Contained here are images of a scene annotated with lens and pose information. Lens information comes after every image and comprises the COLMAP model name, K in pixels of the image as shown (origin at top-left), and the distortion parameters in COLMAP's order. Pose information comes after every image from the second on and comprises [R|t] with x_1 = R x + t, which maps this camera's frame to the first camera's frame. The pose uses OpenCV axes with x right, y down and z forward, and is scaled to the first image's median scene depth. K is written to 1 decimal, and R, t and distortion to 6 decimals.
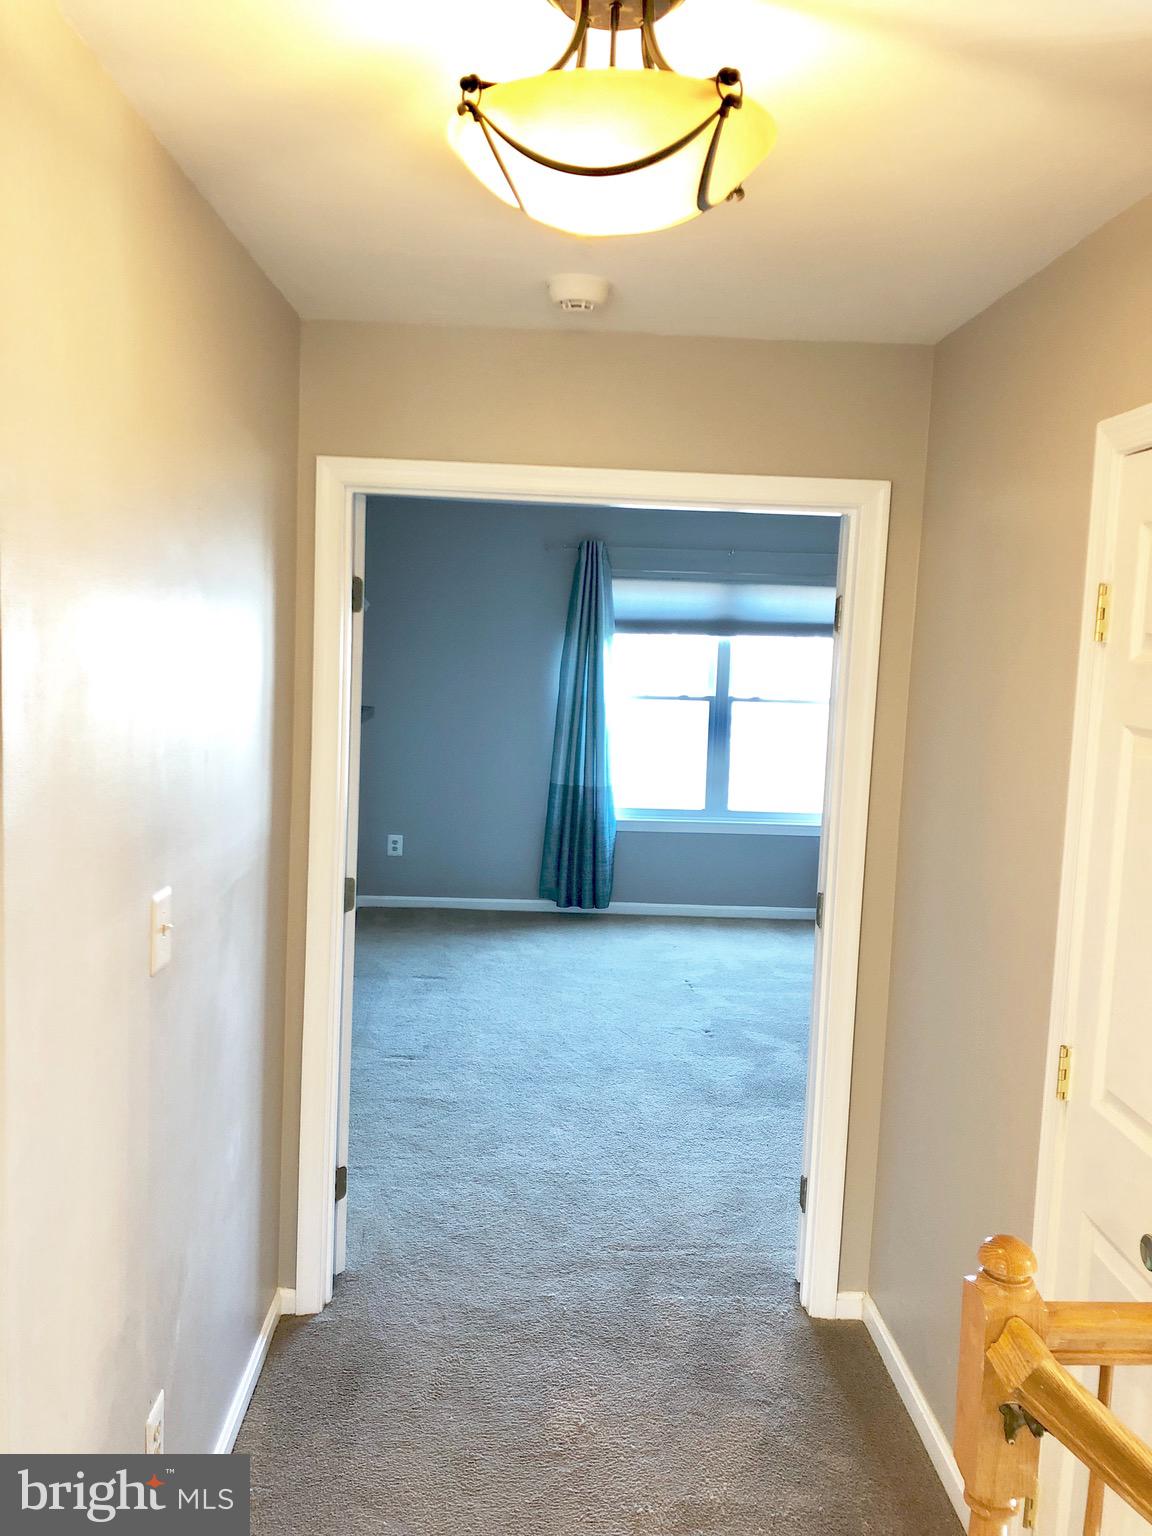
lens RADIAL K [[1265.3, 0, 575.7], [0, 1265.3, 763.5], [0, 0, 1]] dist [0.032705, -0.012587]
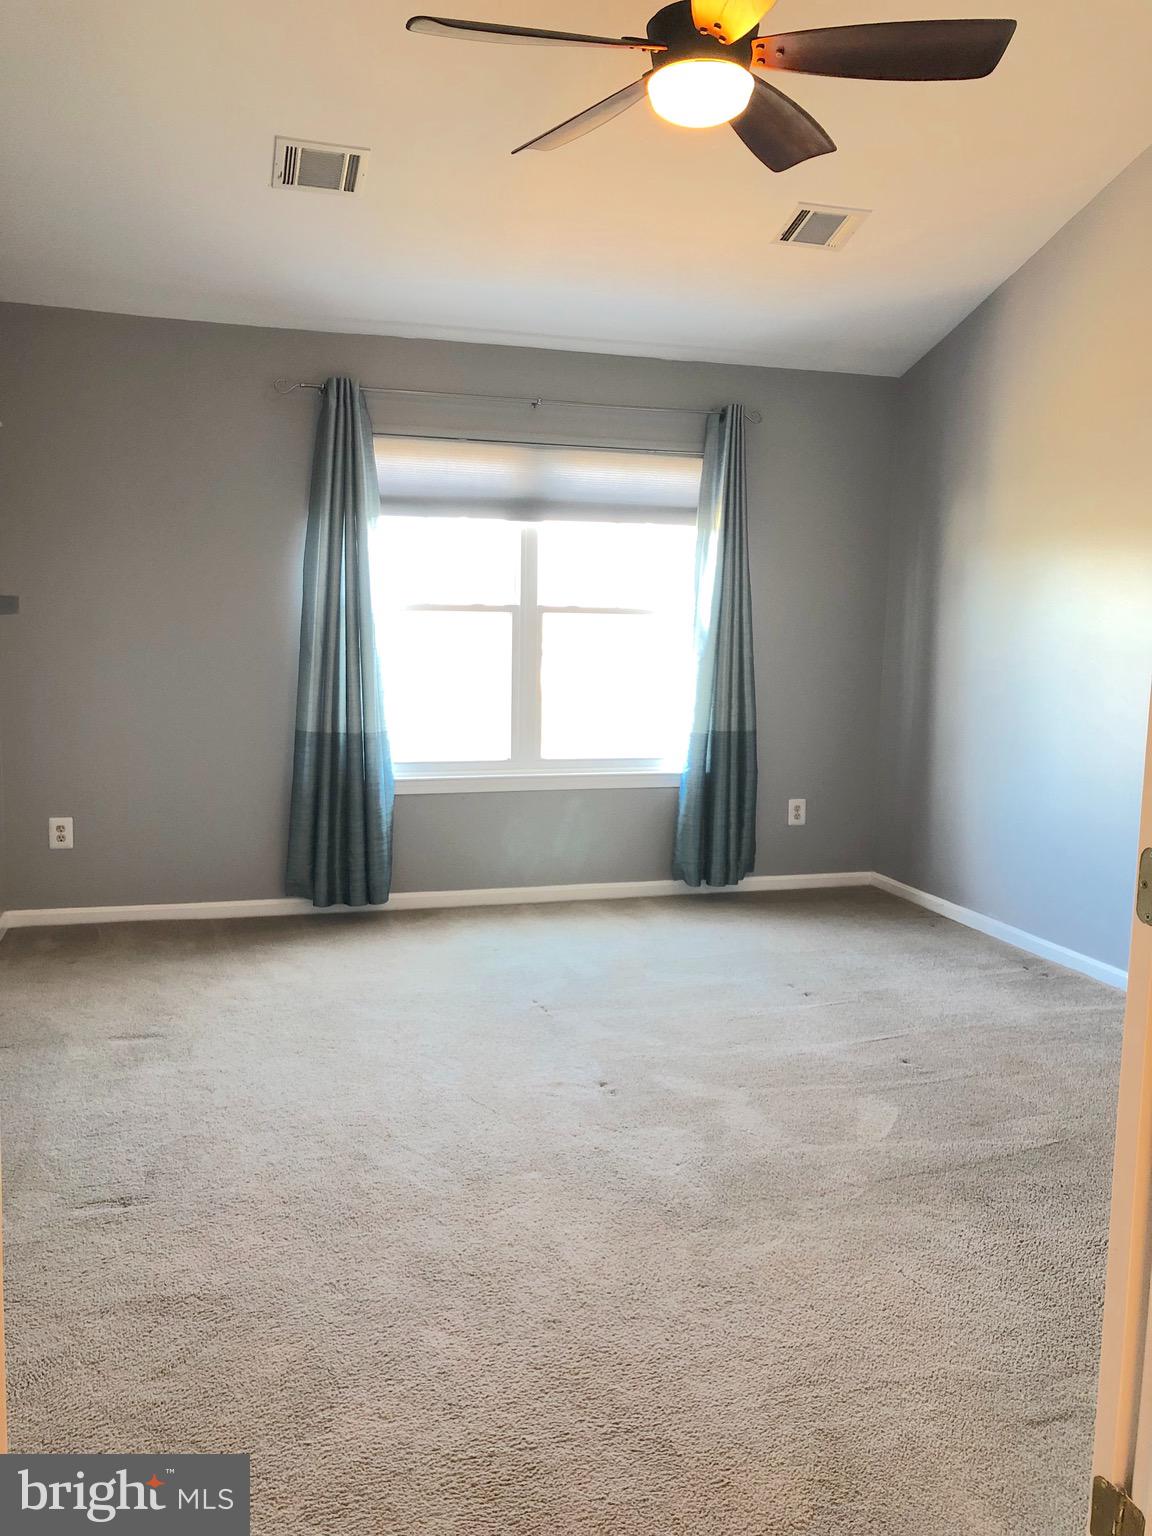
lens RADIAL K [[1265.3, 0, 582.7], [0, 1265.3, 773.9], [0, 0, 1]] dist [0.032705, -0.012587]
pose [[0.965286, -0.046962, 0.256938, -0.049044], [0.040447, 0.998713, 0.030585, 0.024521], [-0.258044, -0.019131, 0.965944, 0.286457]]
